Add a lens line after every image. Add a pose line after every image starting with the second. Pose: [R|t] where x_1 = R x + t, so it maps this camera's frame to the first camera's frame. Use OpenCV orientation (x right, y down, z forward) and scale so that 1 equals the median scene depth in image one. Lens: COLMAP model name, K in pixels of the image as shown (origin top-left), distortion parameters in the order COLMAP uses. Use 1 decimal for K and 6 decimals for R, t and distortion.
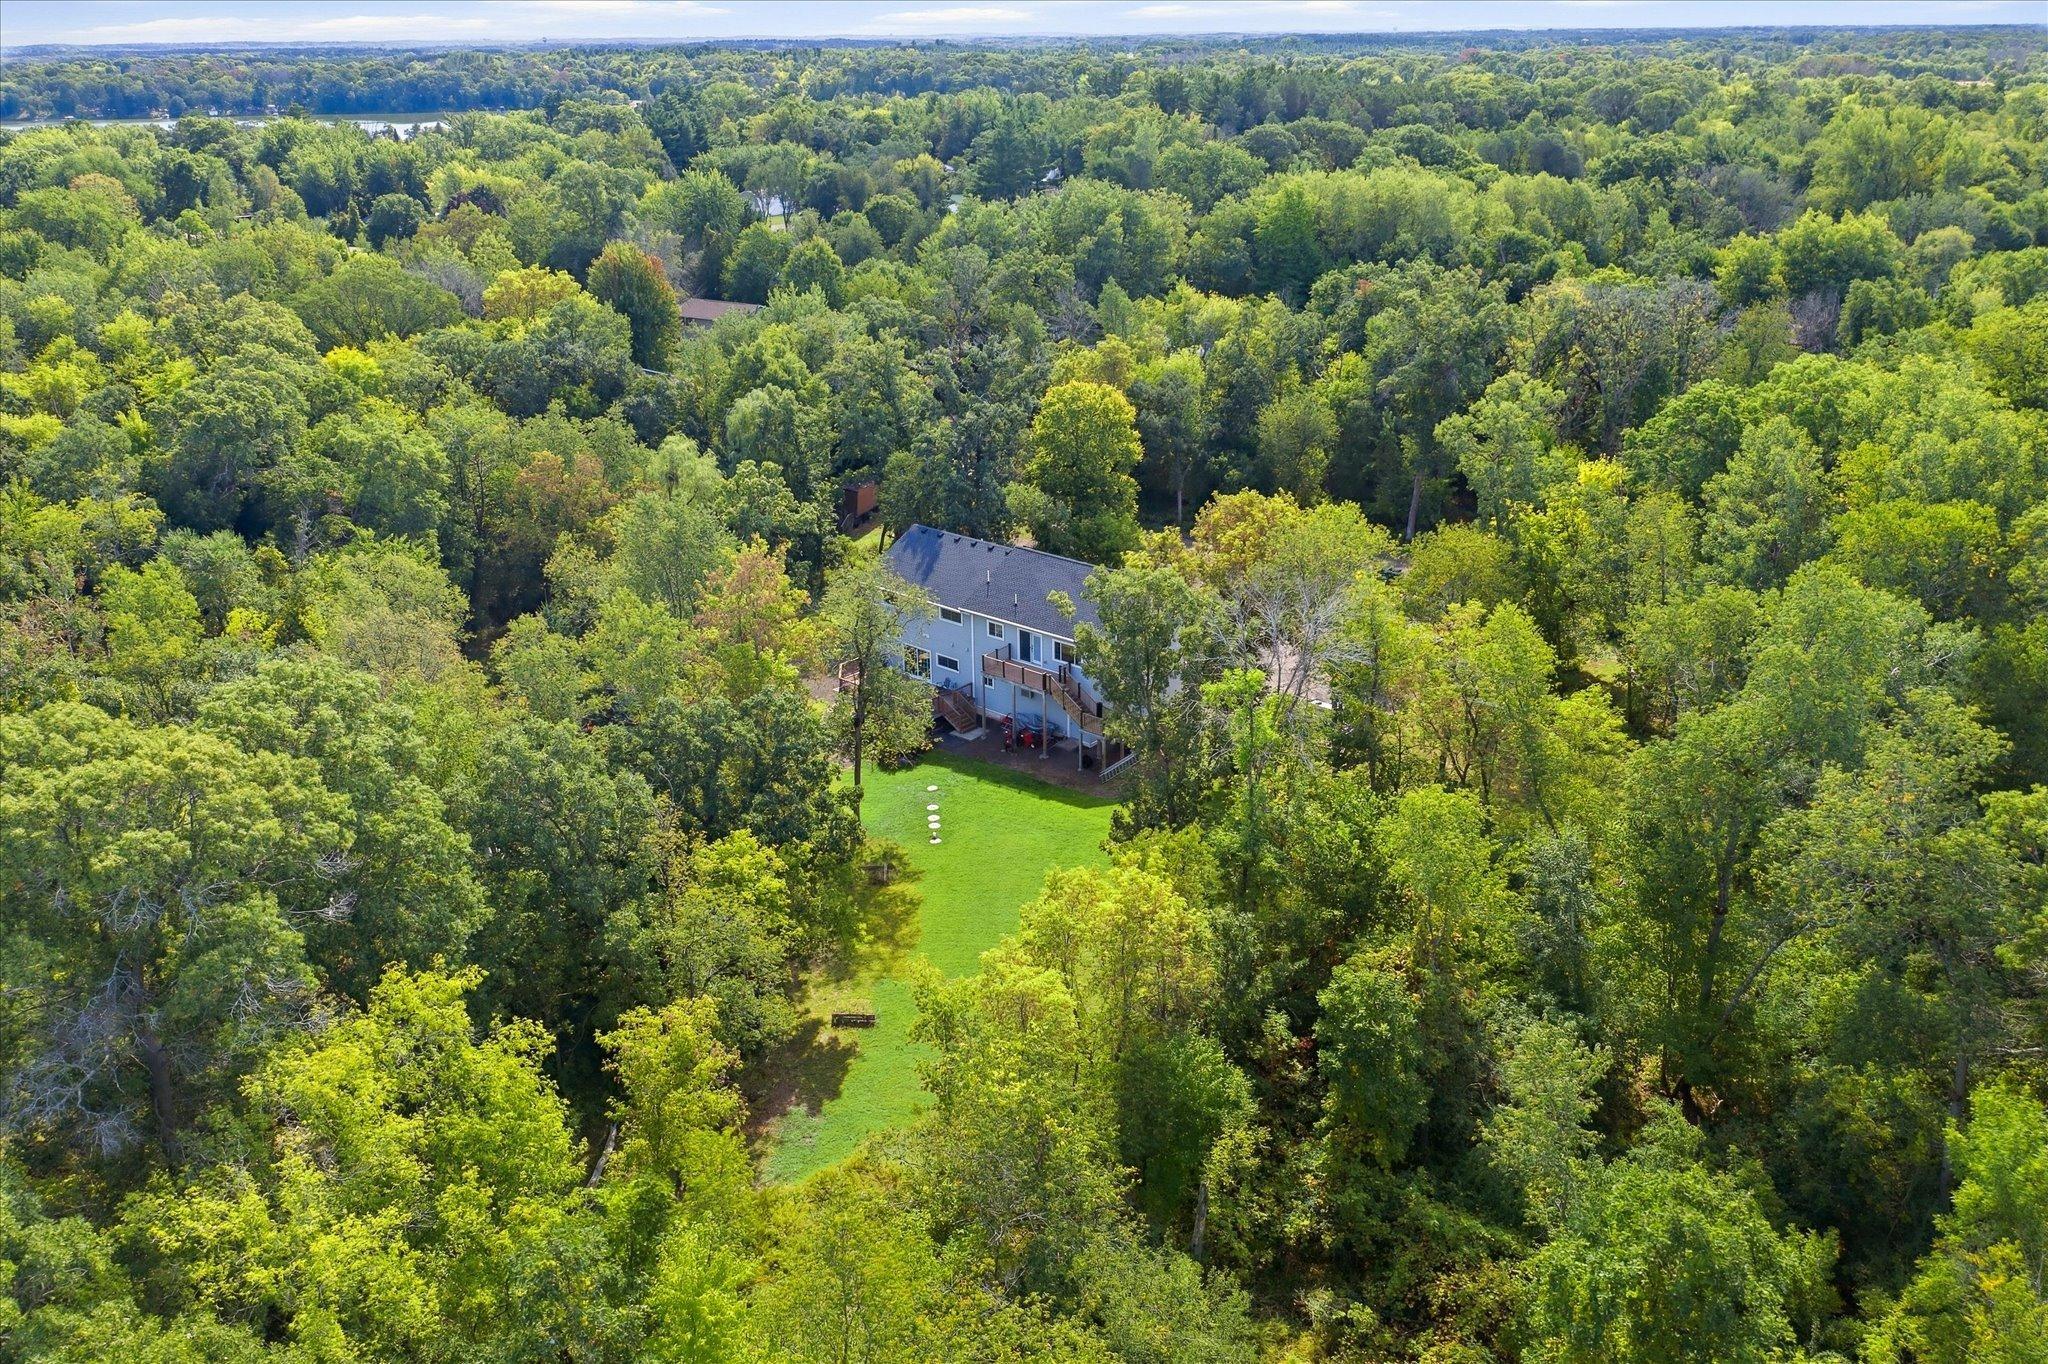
lens RADIAL K [[1631.4, 0, 1027.2], [0, 1631.4, 686.6], [0, 0, 1]] dist [-0.013215, 0.012850]
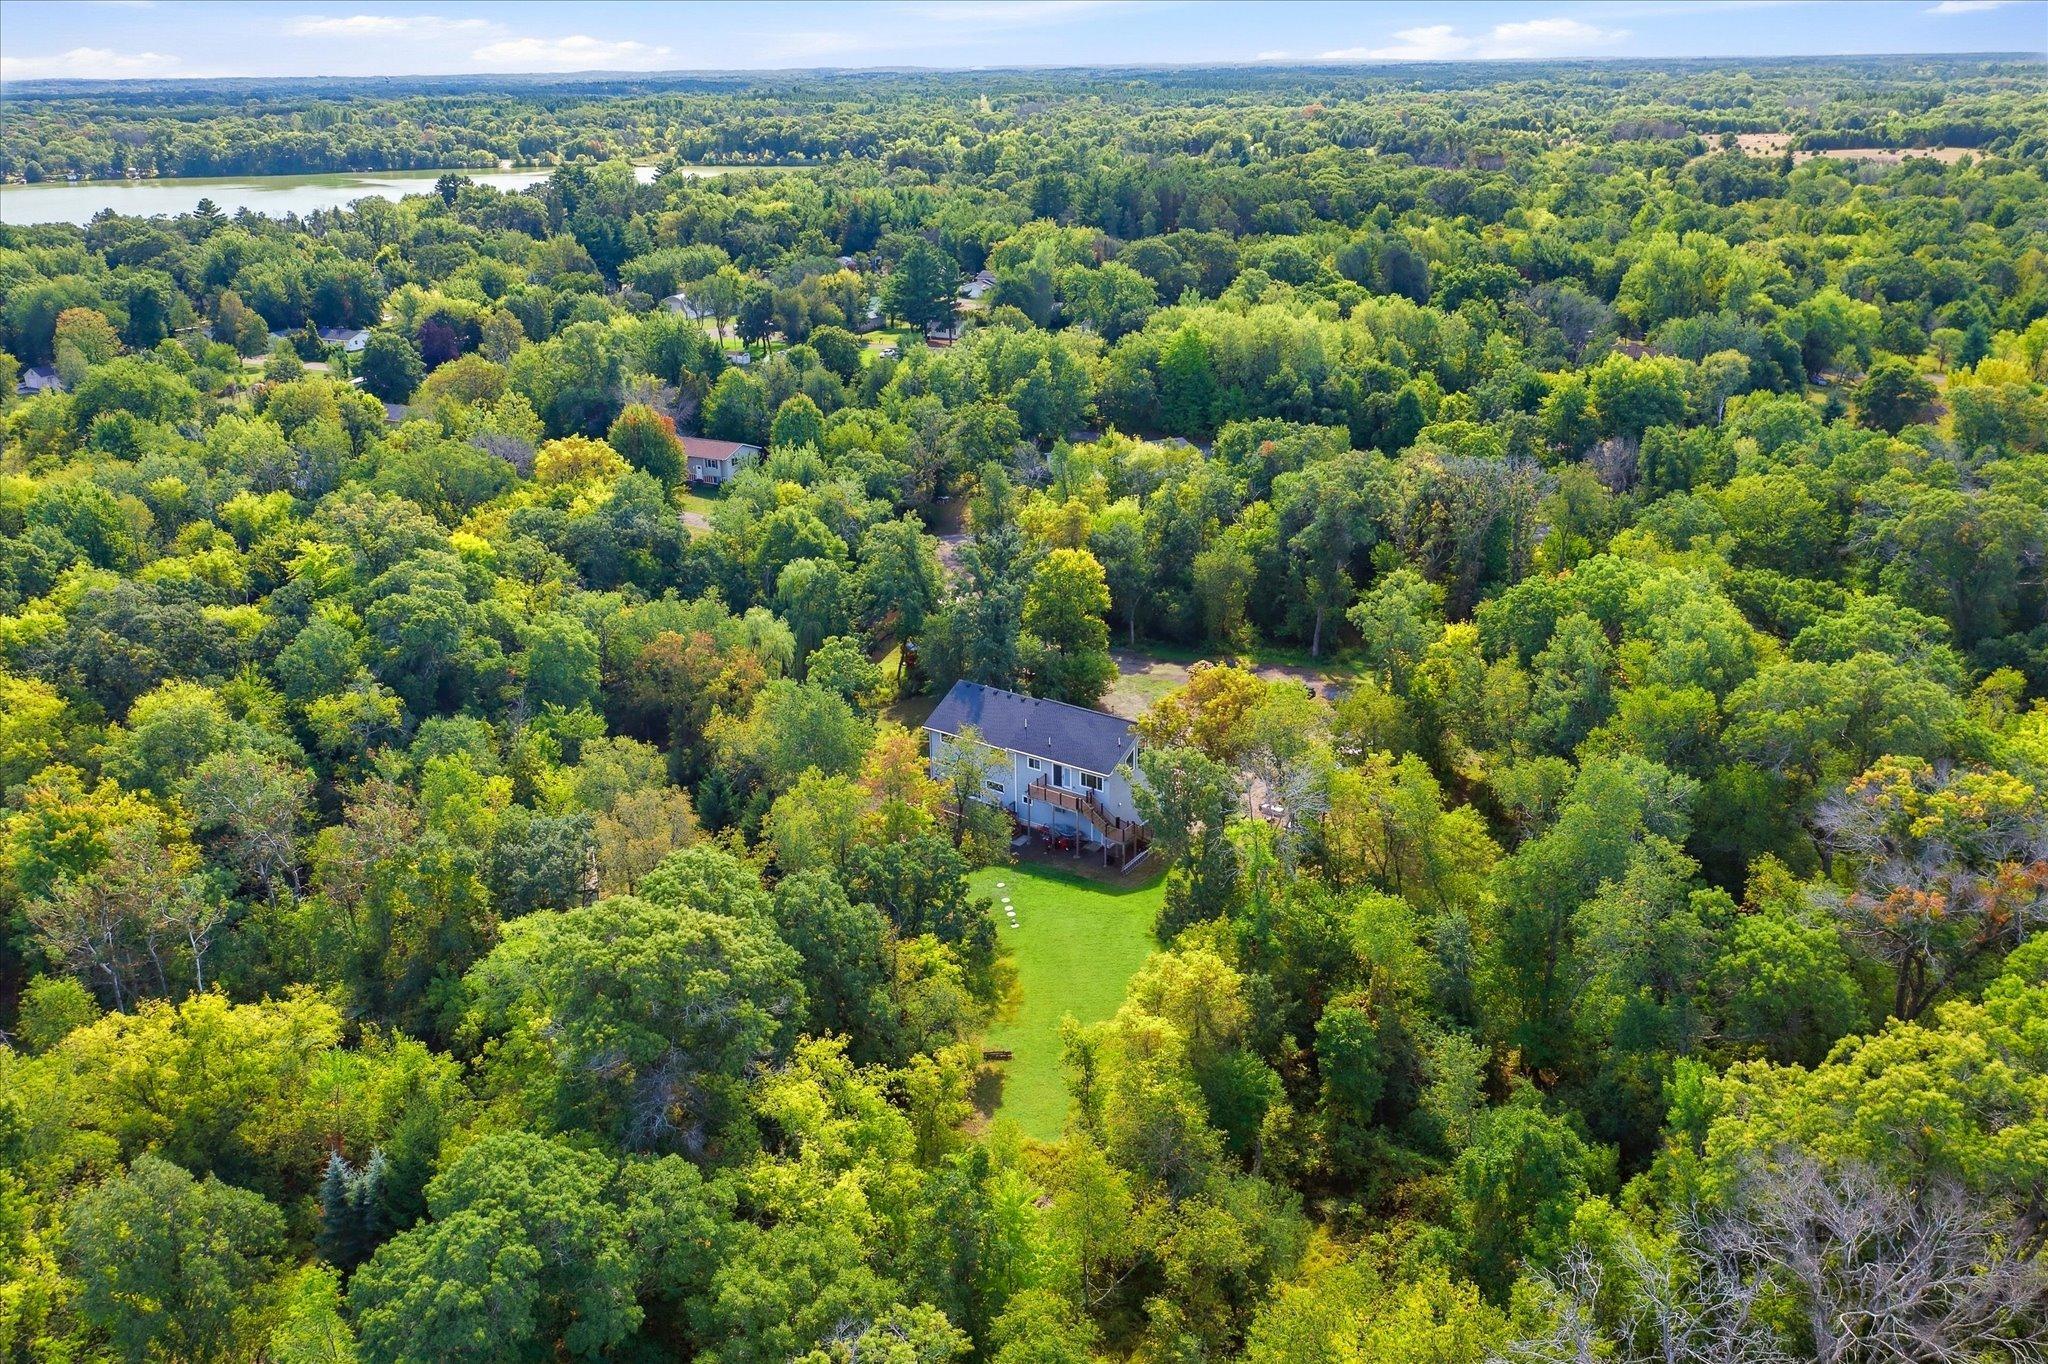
lens RADIAL K [[1631.4, 0, 1020.8], [0, 1631.4, 679.3], [0, 0, 1]] dist [-0.013215, 0.012850]
pose [[0.996408, -0.034918, 0.077150, -0.133361], [0.036524, 0.999142, -0.019500, -0.078997], [-0.076403, 0.022248, 0.996829, -0.359326]]
